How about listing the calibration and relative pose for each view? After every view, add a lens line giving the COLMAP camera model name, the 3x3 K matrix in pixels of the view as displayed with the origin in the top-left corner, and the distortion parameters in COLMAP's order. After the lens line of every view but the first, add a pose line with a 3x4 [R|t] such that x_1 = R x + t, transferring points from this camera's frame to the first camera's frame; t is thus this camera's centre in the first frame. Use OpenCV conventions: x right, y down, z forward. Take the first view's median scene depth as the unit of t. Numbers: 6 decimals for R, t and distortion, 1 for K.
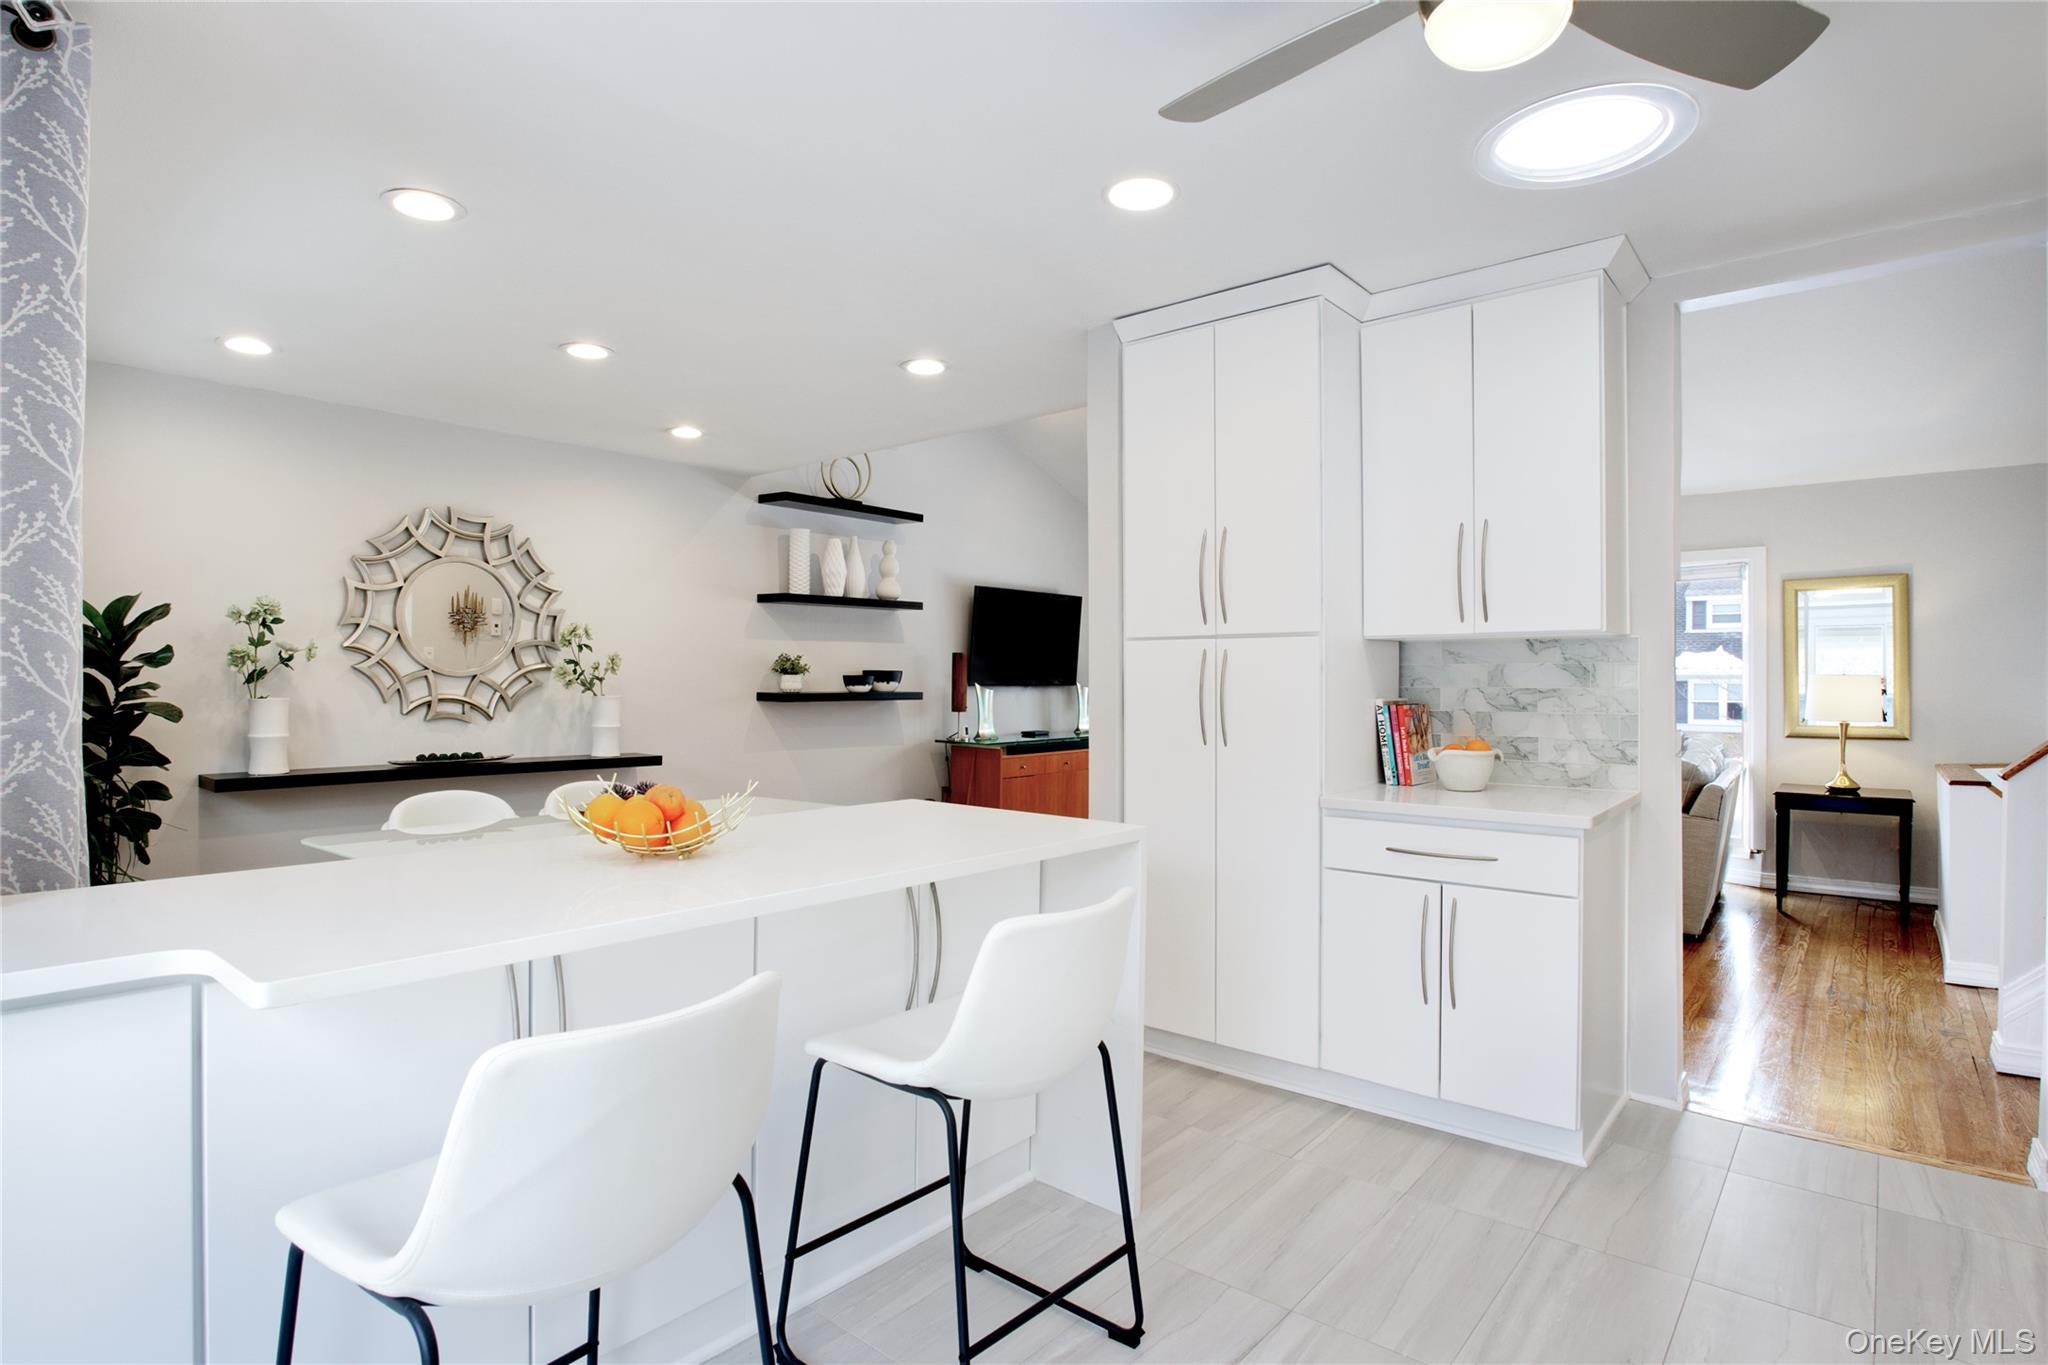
lens RADIAL K [[1043.4, 0, 1040.4], [0, 1043.4, 676.1], [0, 0, 1]] dist [0.005595, -0.008461]
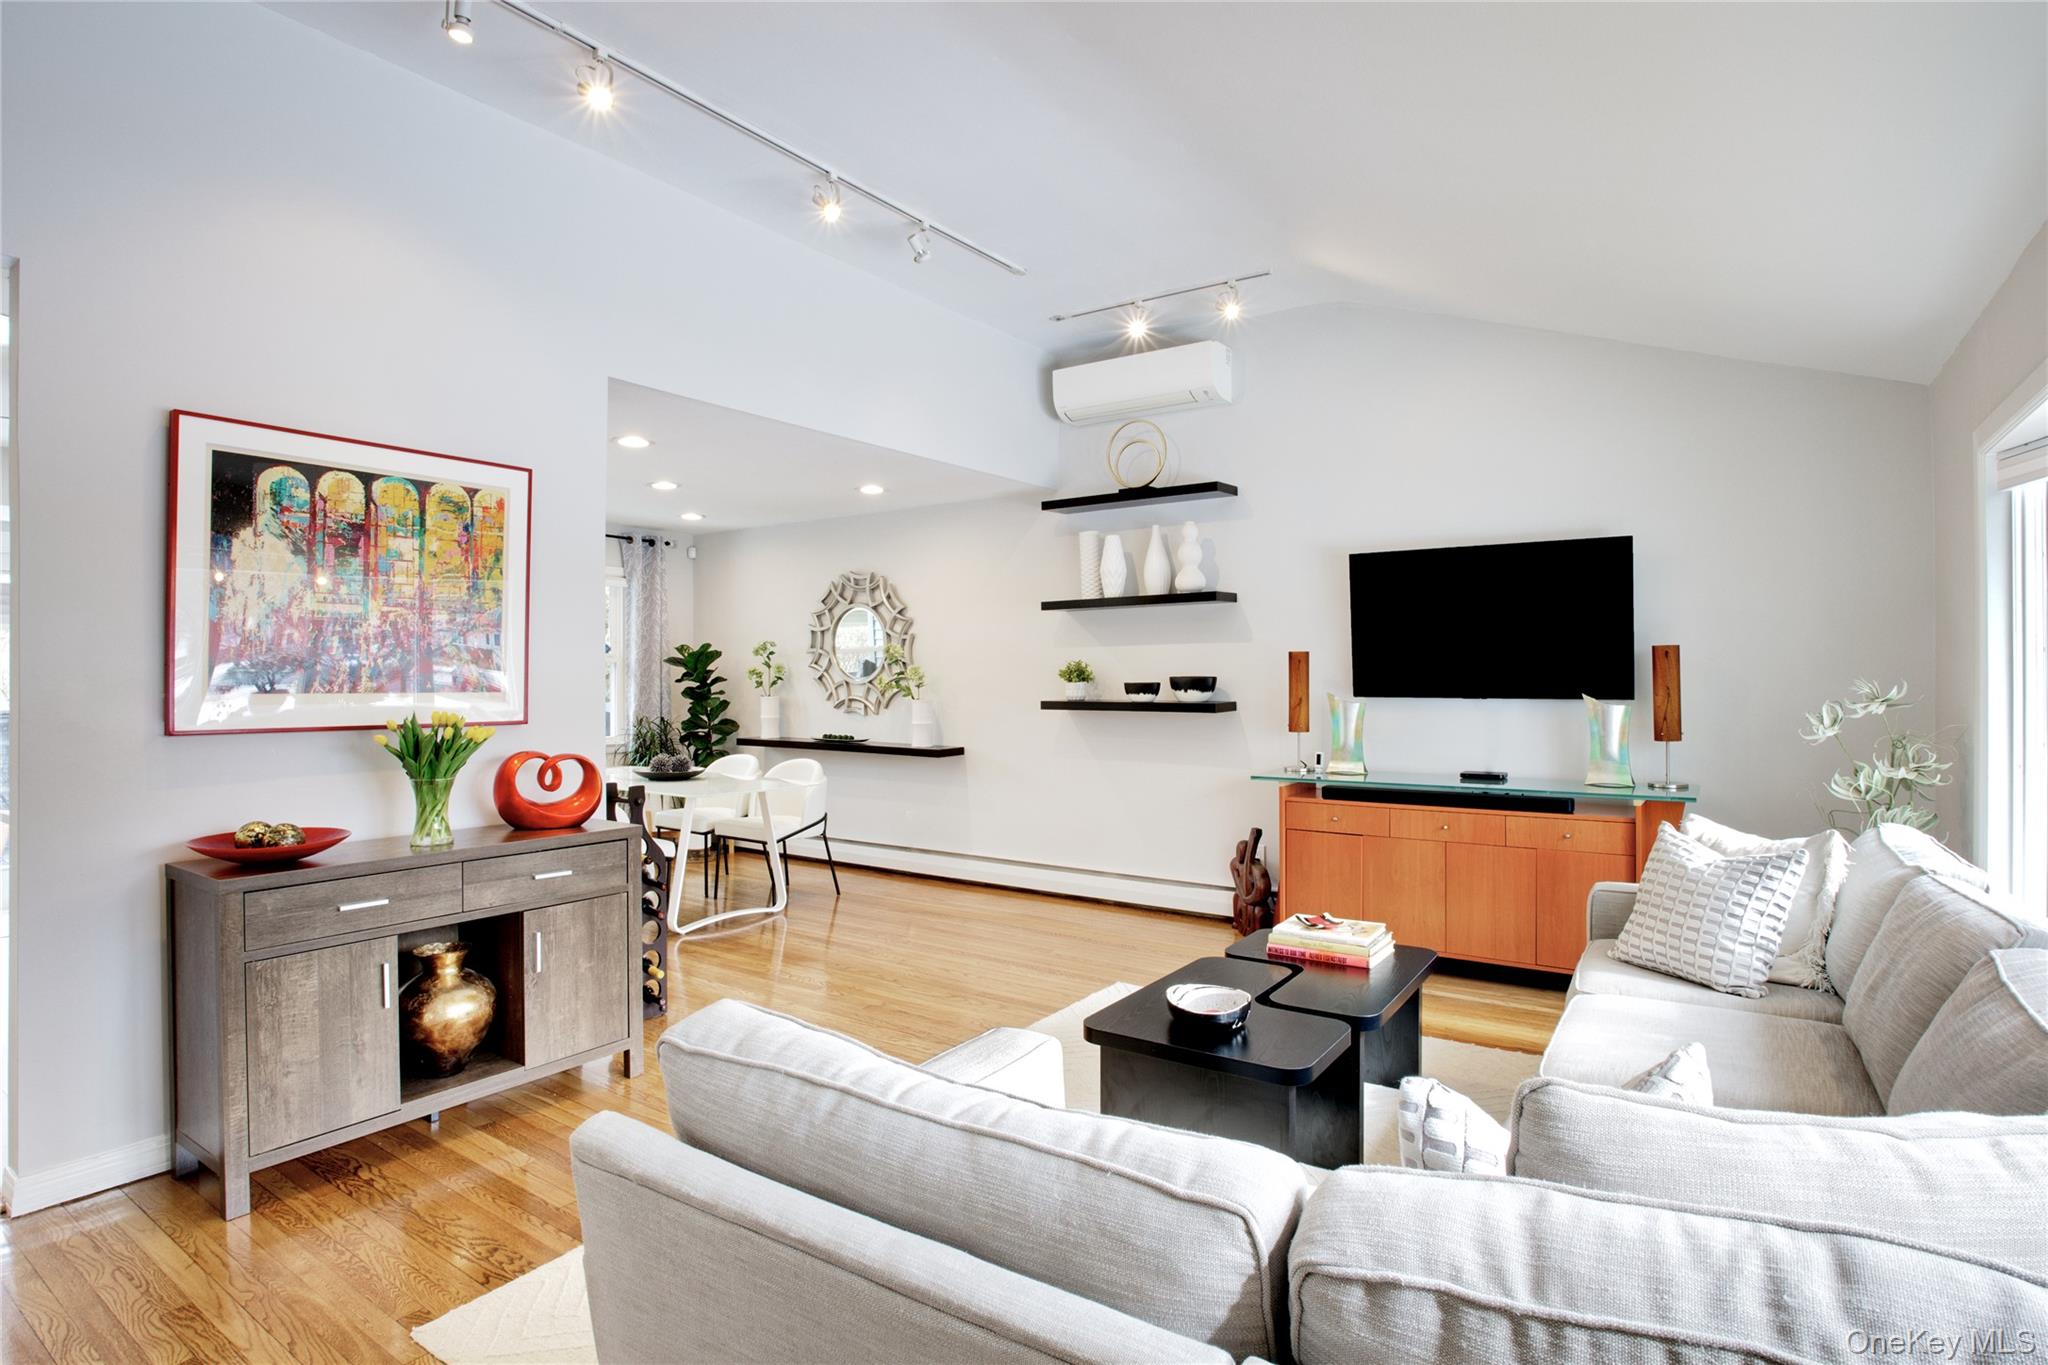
lens RADIAL K [[1043.4, 0, 1058.9], [0, 1043.4, 683.9], [0, 0, 1]] dist [0.005595, -0.008461]
pose [[0.079528, 0.001705, -0.996831, 0.910635], [0.003146, 0.999993, 0.001962, -0.001784], [0.996828, -0.003292, 0.079522, 1.101647]]
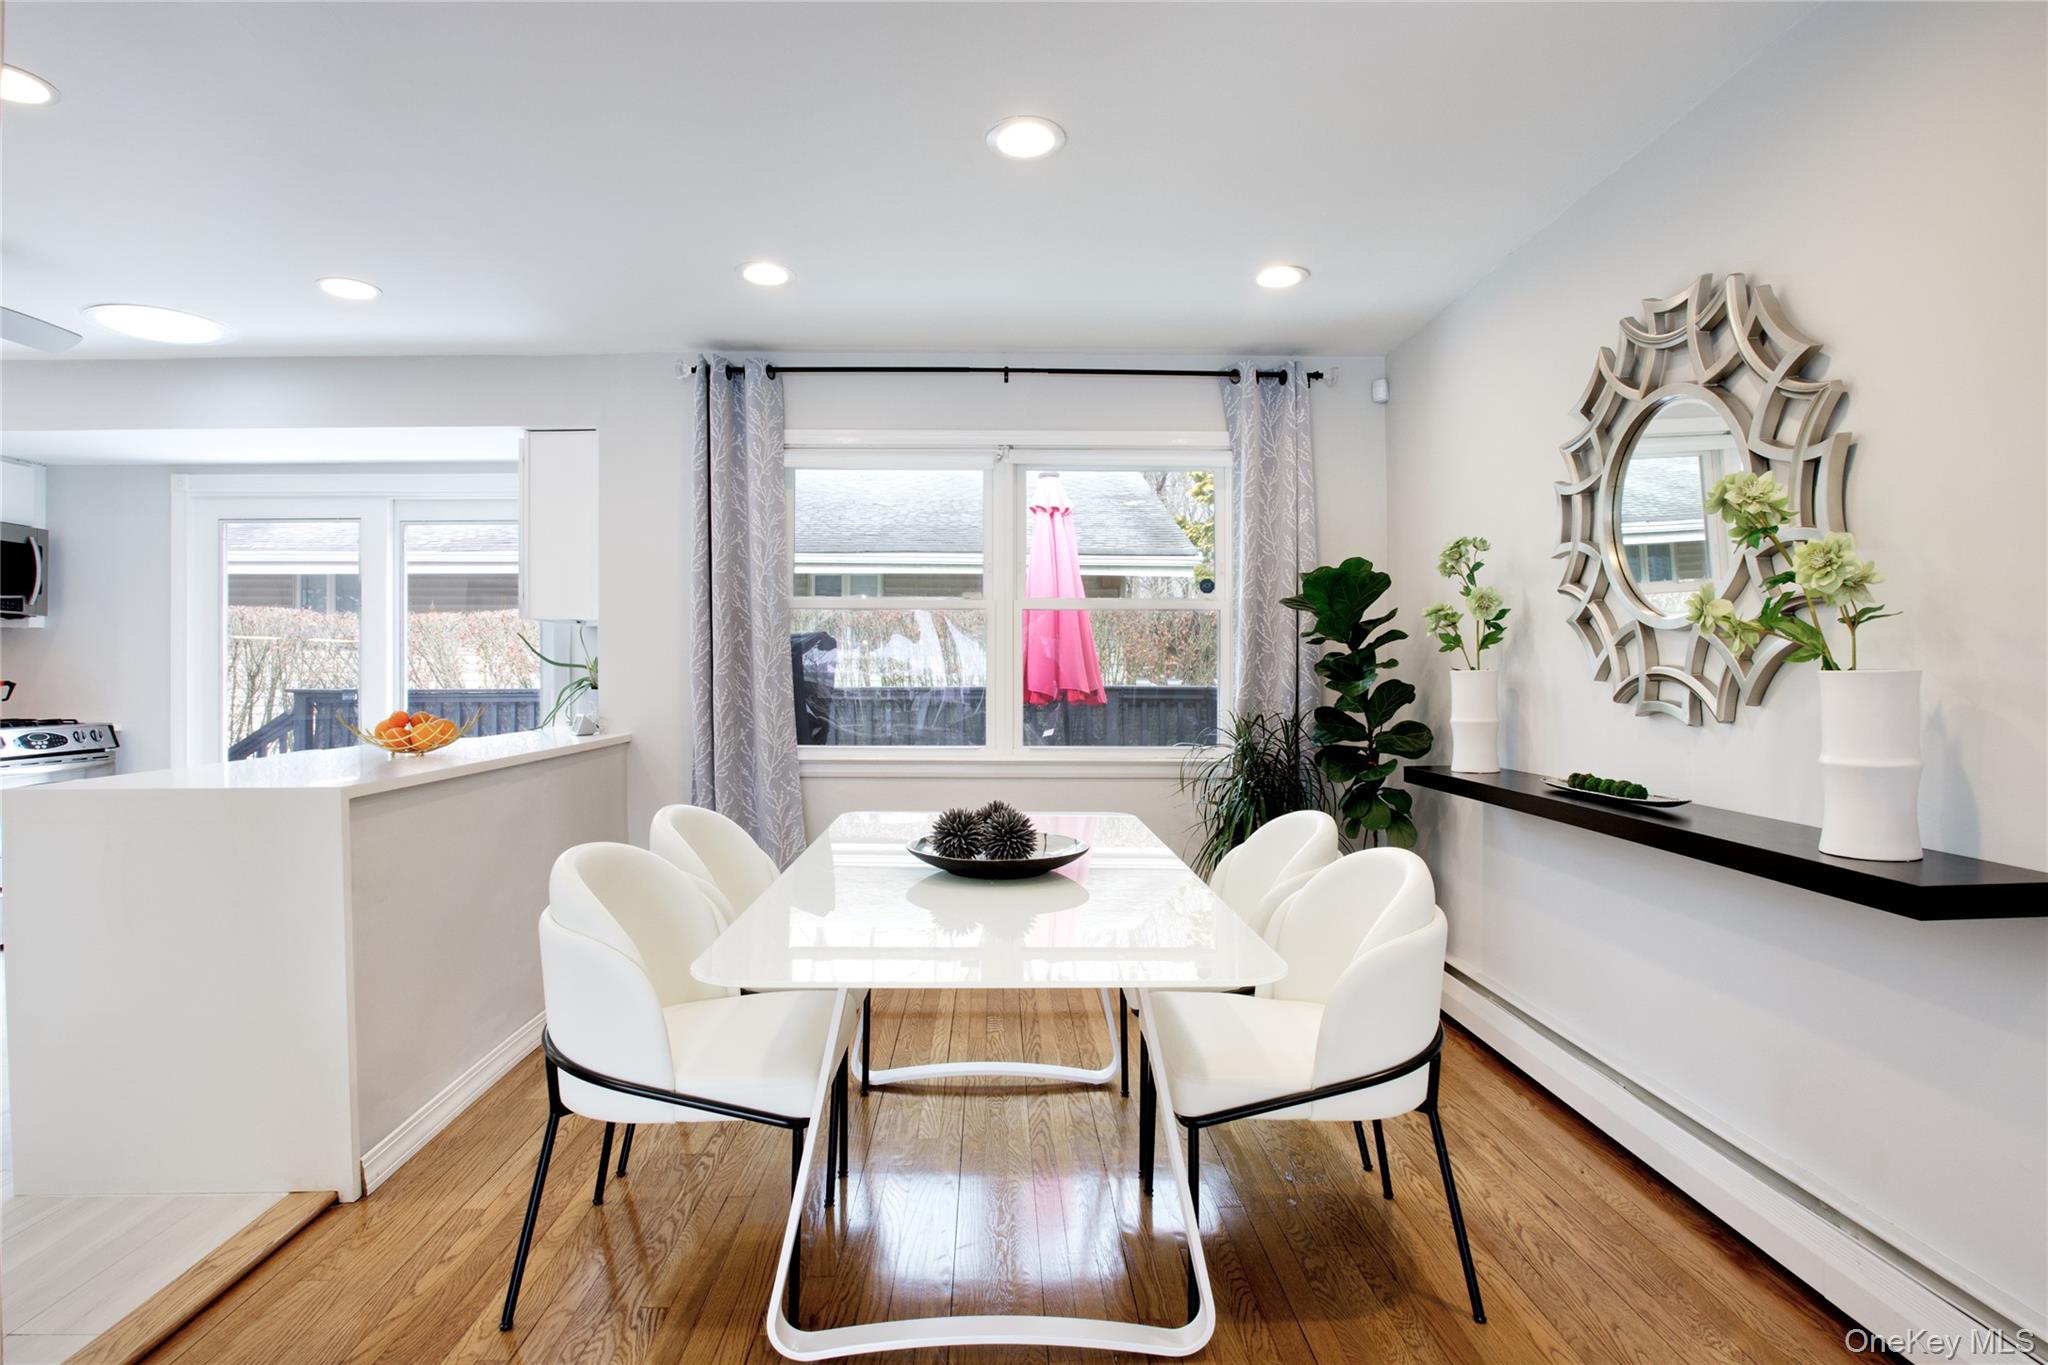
lens RADIAL K [[1043.4, 0, 1021.2], [0, 1043.4, 669.5], [0, 0, 1]] dist [0.005595, -0.008461]
pose [[-0.788170, -0.005289, -0.615434, -0.009762], [0.000826, 0.999953, -0.009651, 0.022262], [0.615457, -0.008115, -0.788129, 1.131587]]
